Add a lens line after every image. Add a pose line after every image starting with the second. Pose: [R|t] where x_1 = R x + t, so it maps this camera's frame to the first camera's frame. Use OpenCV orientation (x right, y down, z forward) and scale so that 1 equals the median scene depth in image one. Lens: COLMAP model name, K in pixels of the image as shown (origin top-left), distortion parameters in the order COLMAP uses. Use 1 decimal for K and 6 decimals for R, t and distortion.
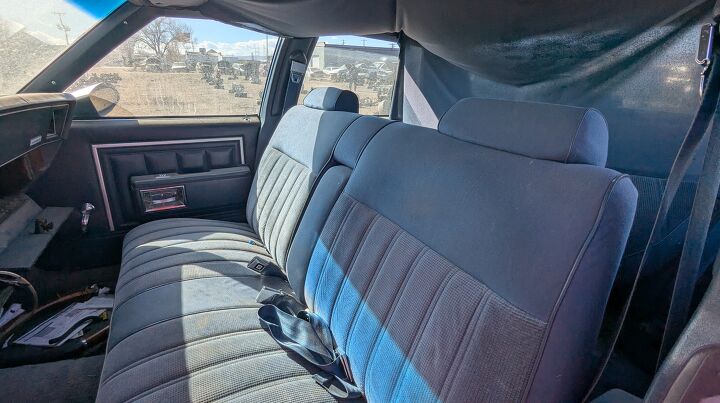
lens RADIAL K [[339.9, 0, 361.1], [0, 339.9, 201.7], [0, 0, 1]] dist [-0.001624, 0.000856]
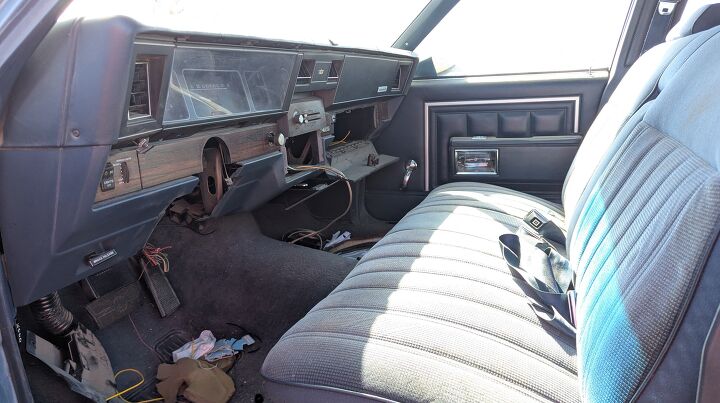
lens RADIAL K [[512.6, 0, 360.0], [0, 512.6, 197.0], [0, 0, 1]] dist [0.060177, -0.046177]
pose [[0.646997, 0.105646, -0.755138, 0.281210], [-0.189363, 0.981591, -0.024918, 0.184320], [0.738604, 0.159117, 0.655092, -0.121679]]
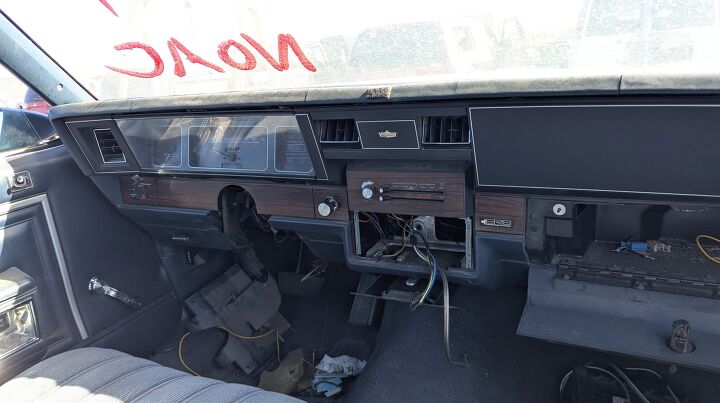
lens RADIAL K [[512.6, 0, 357.8], [0, 512.6, 197.9], [0, 0, 1]] dist [0.060177, -0.046177]
pose [[-0.826875, 0.173866, -0.534835, -0.150521], [-0.147497, 0.850675, 0.504576, -0.302724], [0.542700, 0.496108, -0.677757, 0.866876]]
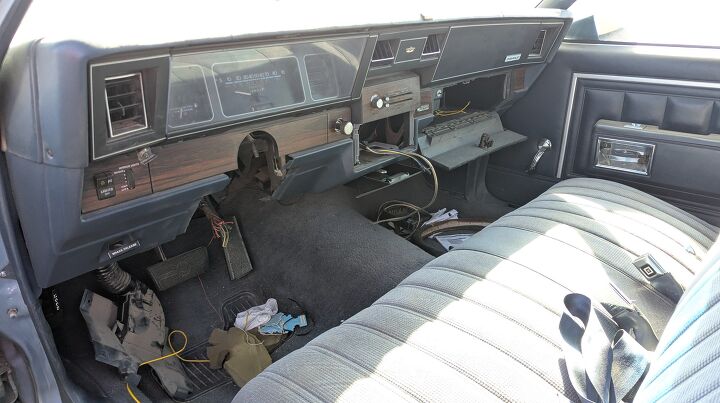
lens RADIAL K [[512.6, 0, 362.3], [0, 512.6, 201.6], [0, 0, 1]] dist [0.060177, -0.046177]
pose [[0.336731, 0.310087, -0.889077, 0.272930], [-0.302188, 0.929861, 0.209860, 0.019470], [0.891793, 0.198002, 0.406818, 0.059880]]
